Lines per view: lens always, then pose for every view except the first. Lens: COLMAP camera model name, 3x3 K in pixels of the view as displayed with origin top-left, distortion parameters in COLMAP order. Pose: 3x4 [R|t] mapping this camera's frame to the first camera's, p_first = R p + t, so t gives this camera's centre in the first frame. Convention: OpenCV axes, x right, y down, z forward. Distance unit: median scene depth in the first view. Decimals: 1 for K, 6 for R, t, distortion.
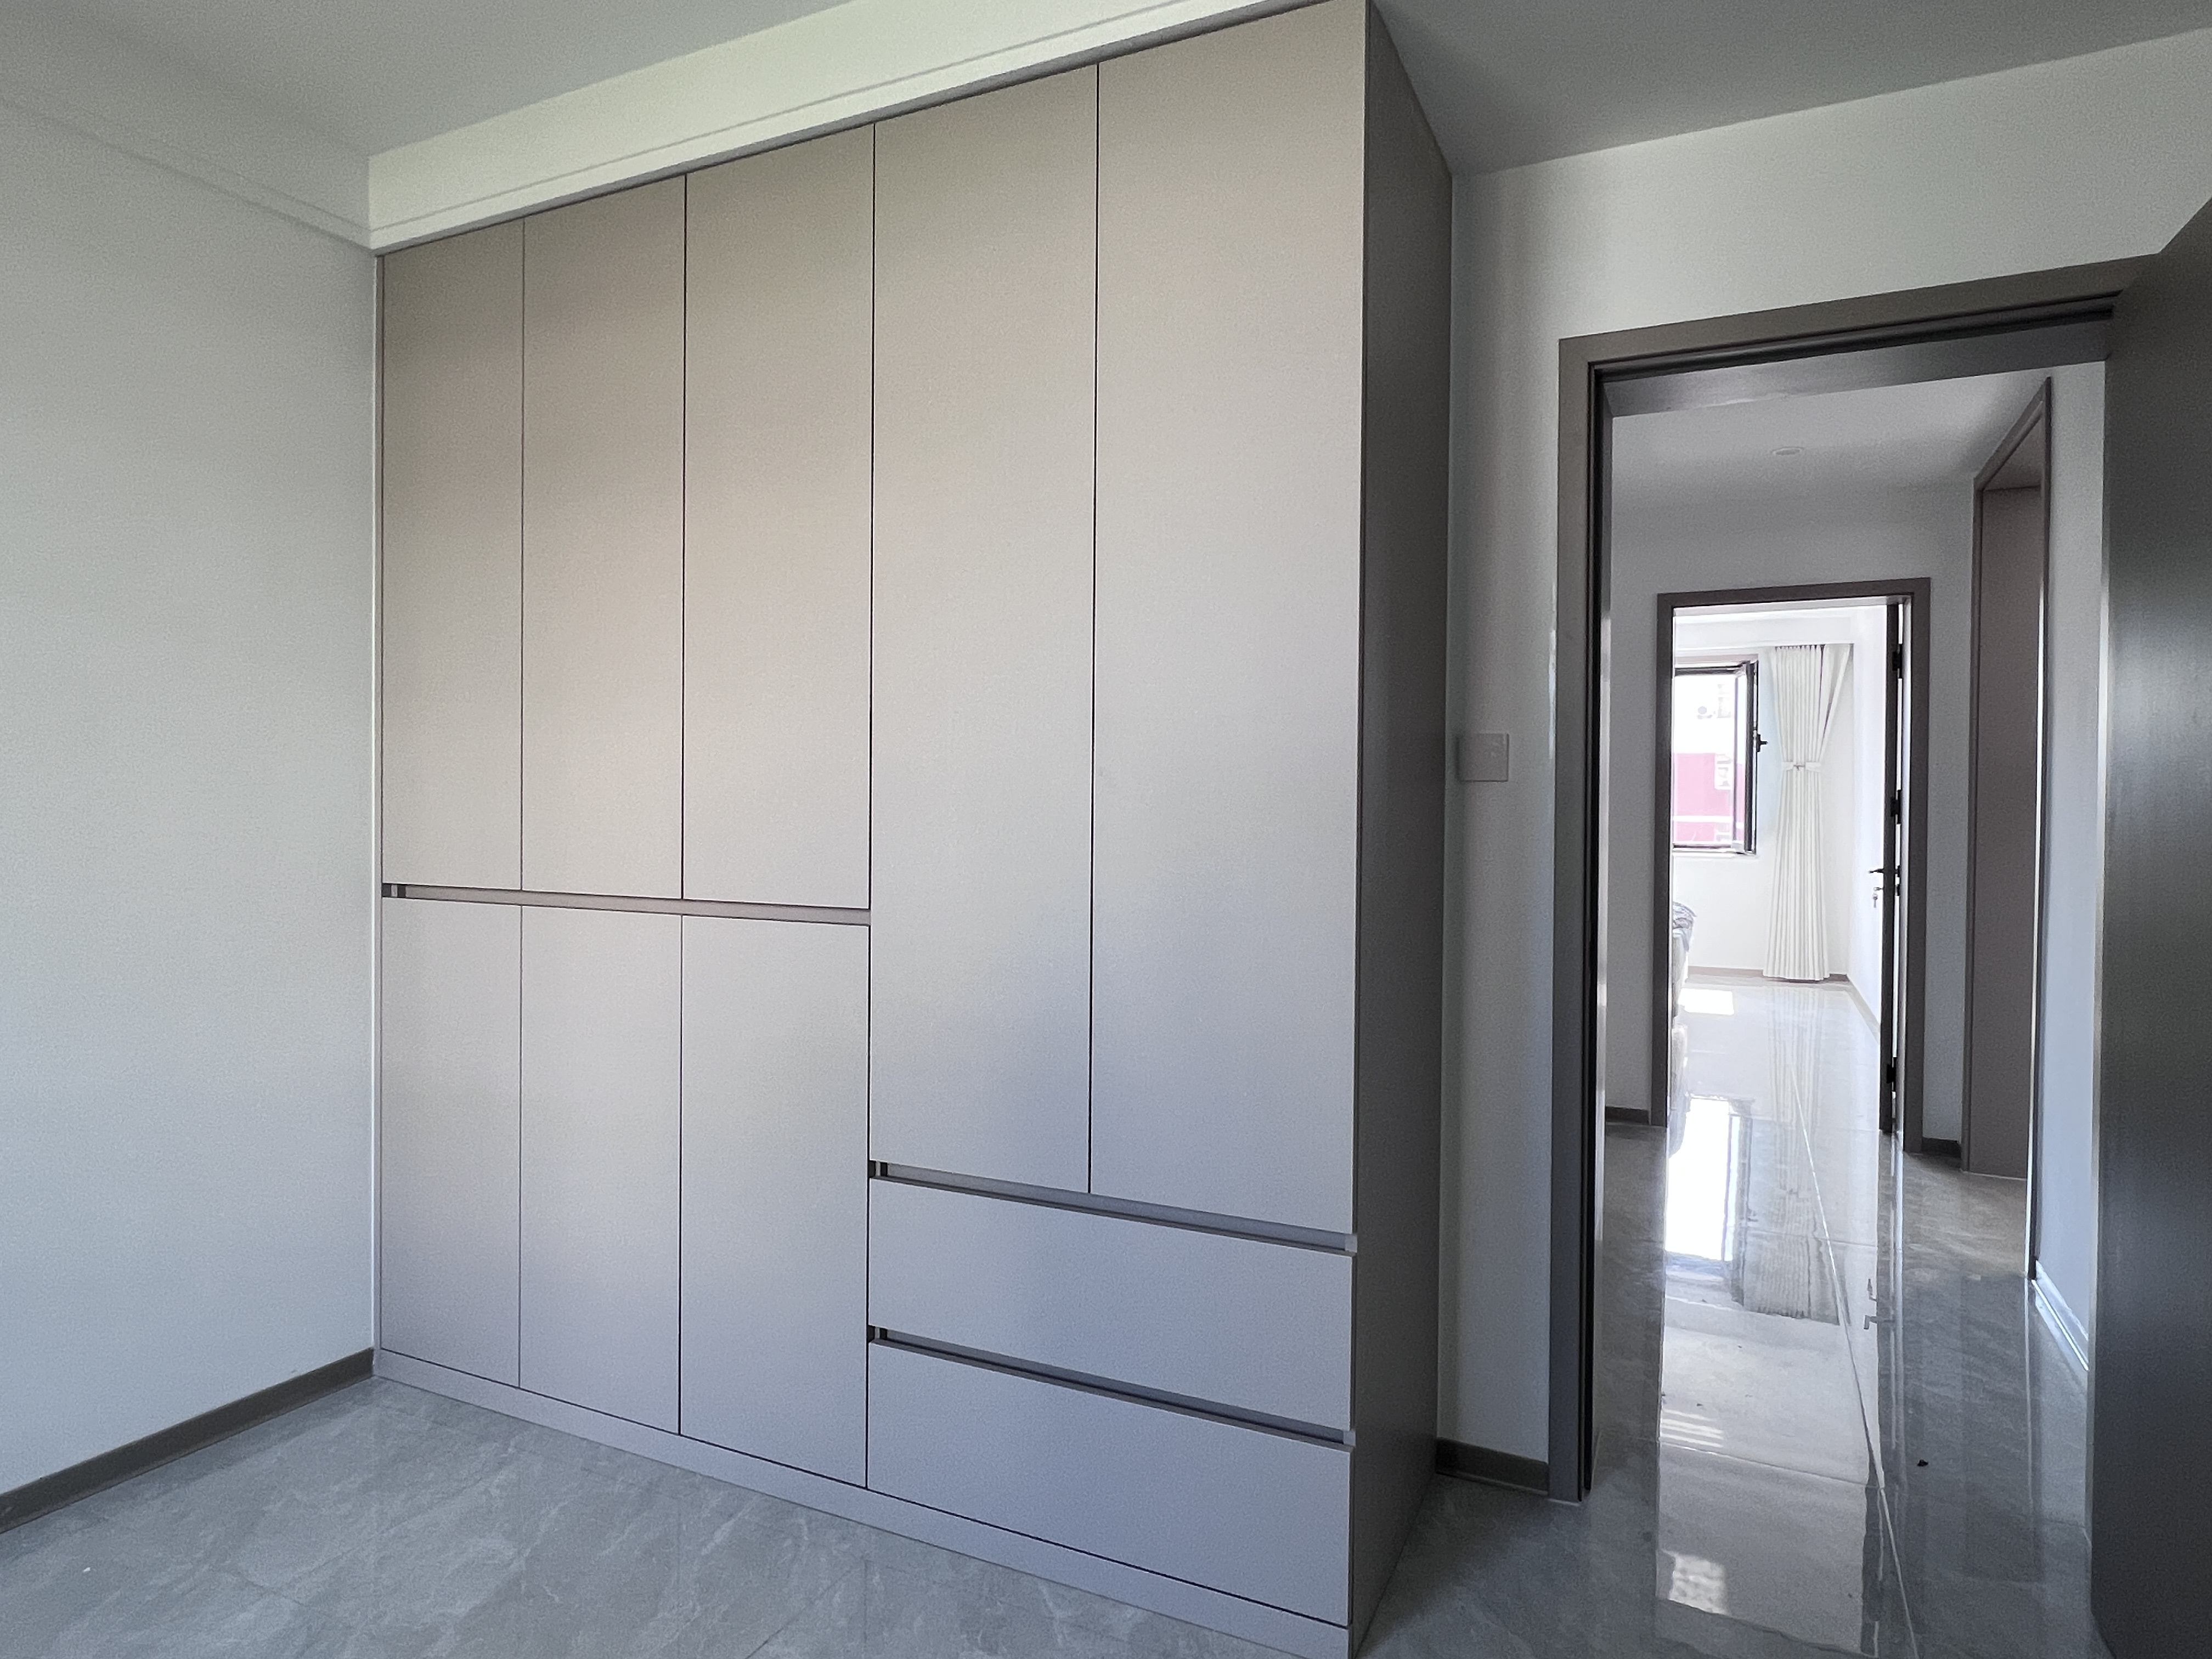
lens RADIAL K [[1287.4, 0, 1106.0], [0, 1287.4, 829.5], [0, 0, 1]] dist [0.016739, -0.024891]
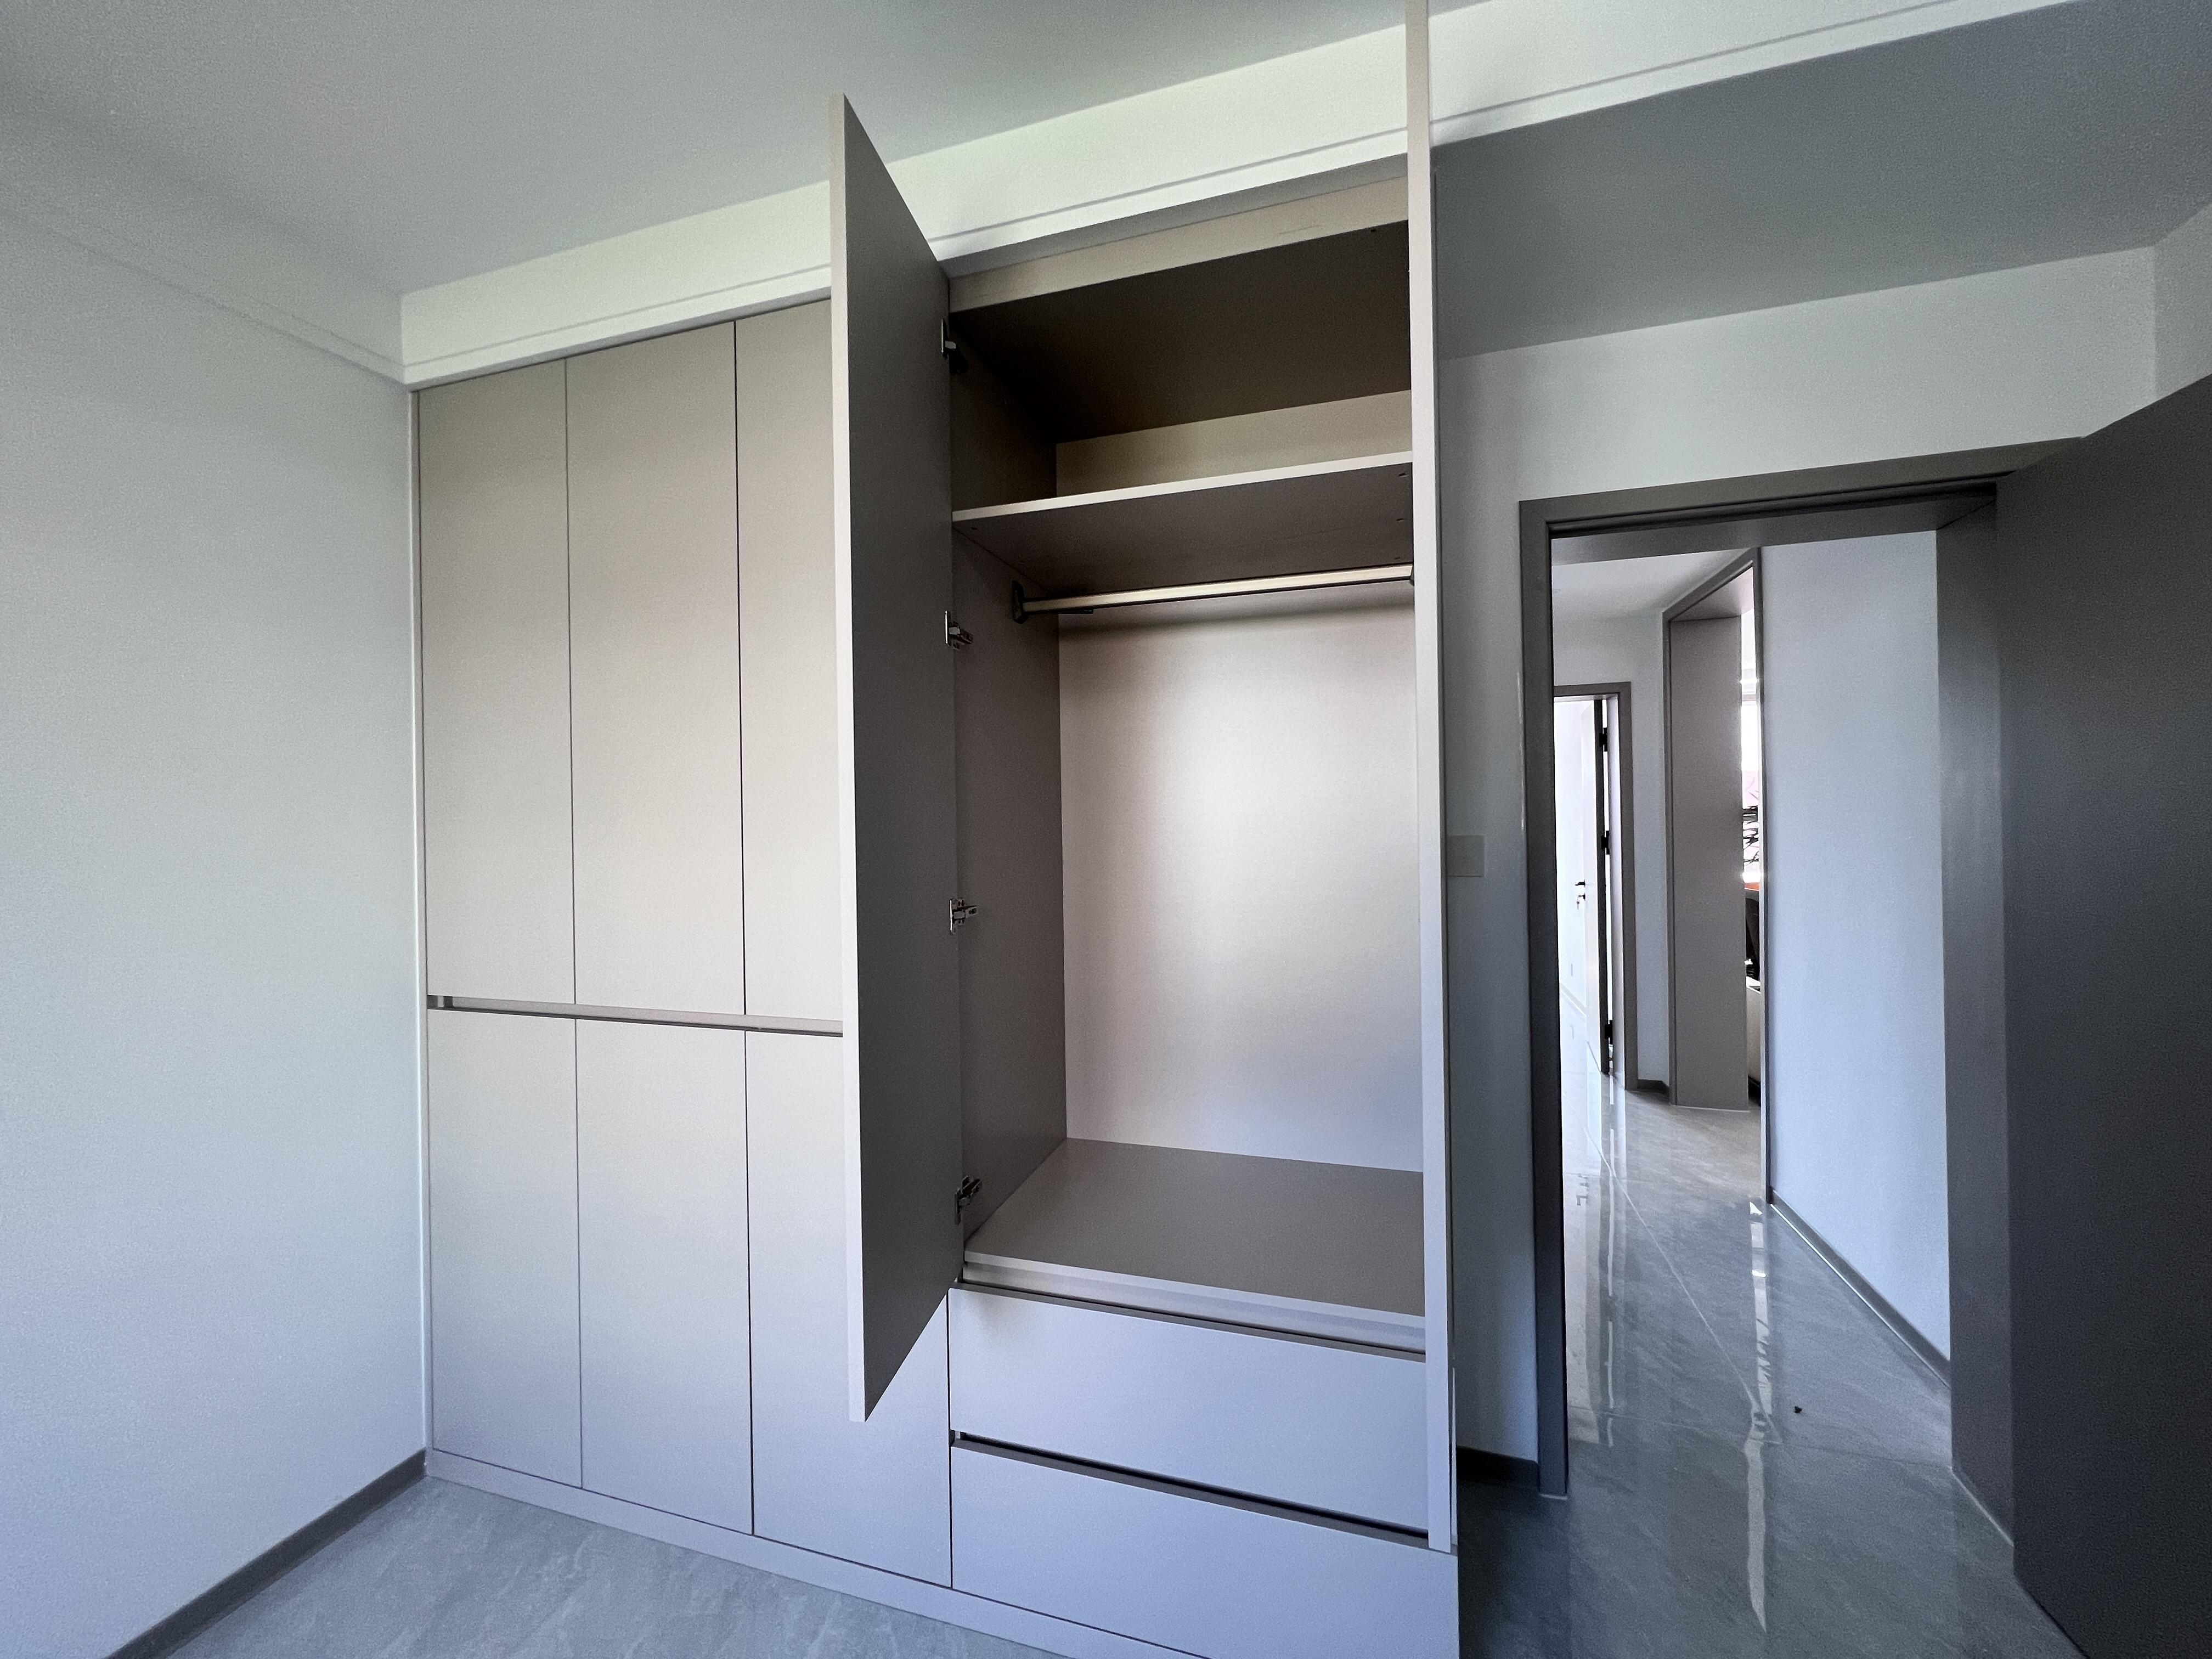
lens RADIAL K [[887.5, 0, 1112.2], [0, 887.5, 826.1], [0, 0, 1]] dist [-0.001676, 0.000091]
pose [[0.989259, -0.024359, 0.144126, -0.126431], [0.026474, 0.999568, -0.012774, -0.075505], [-0.143753, 0.016452, 0.989477, 0.233320]]
